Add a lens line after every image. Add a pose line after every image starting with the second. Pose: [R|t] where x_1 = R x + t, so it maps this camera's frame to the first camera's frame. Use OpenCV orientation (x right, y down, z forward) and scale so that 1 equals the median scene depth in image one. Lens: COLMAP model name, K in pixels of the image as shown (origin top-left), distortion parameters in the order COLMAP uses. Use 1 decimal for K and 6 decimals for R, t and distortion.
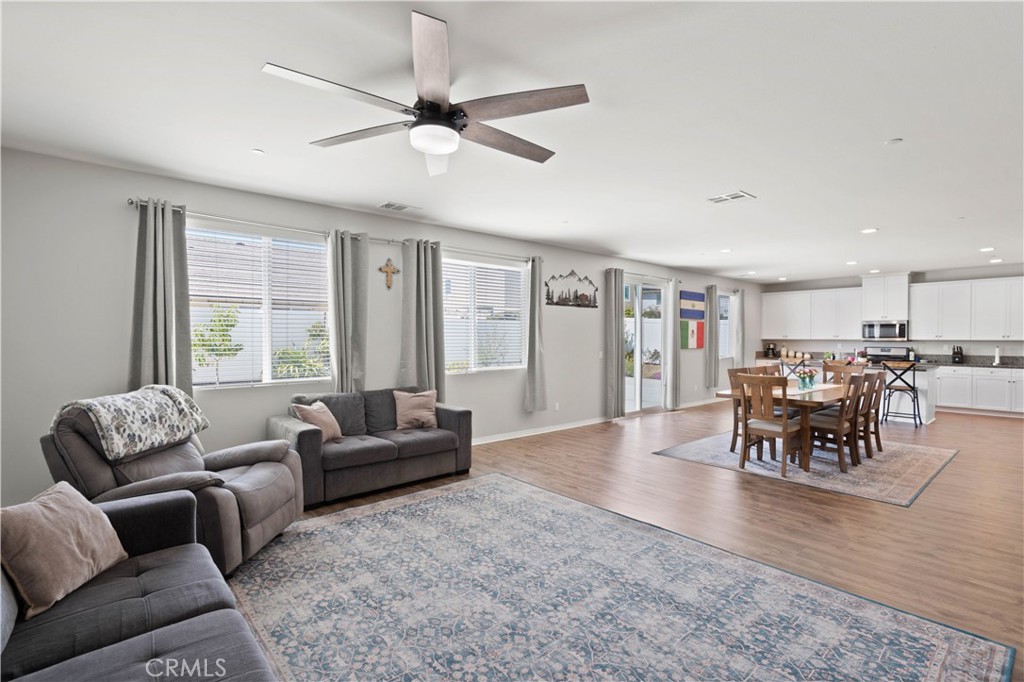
lens RADIAL K [[473.0, 0, 510.4], [0, 473.0, 341.2], [0, 0, 1]] dist [-0.004157, 0.000562]
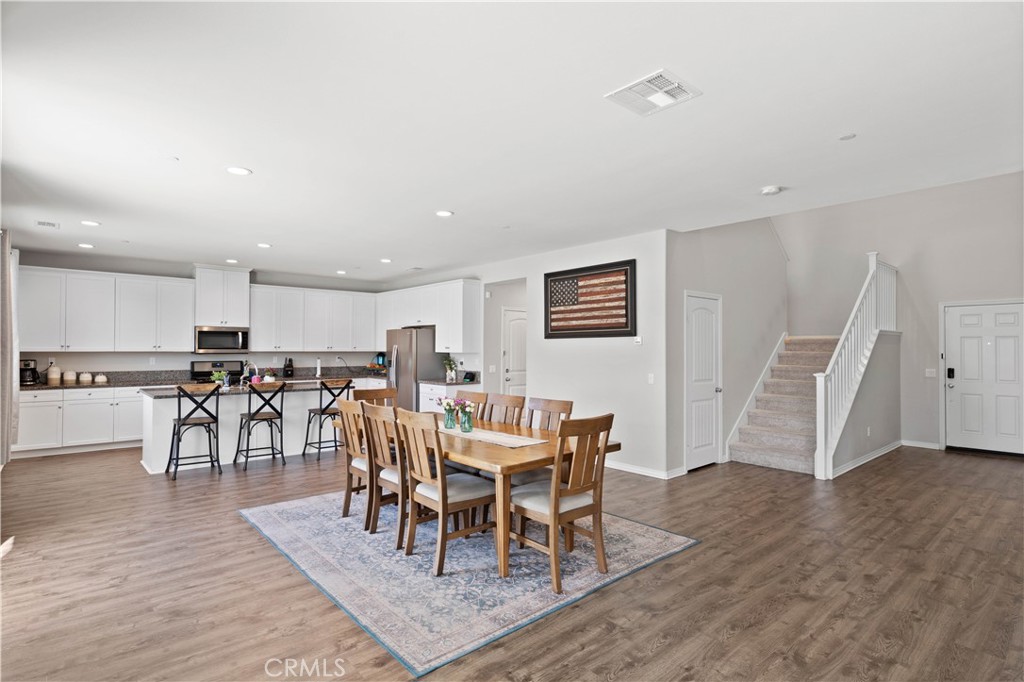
lens RADIAL K [[511.2, 0, 513.3], [0, 511.2, 347.7], [0, 0, 1]] dist [0.001025, -0.000457]
pose [[-0.014613, 0.000063, 0.999893, -0.154567], [0.004211, 0.999991, -0.000001, -0.022925], [-0.999884, 0.004211, -0.014614, 1.663137]]
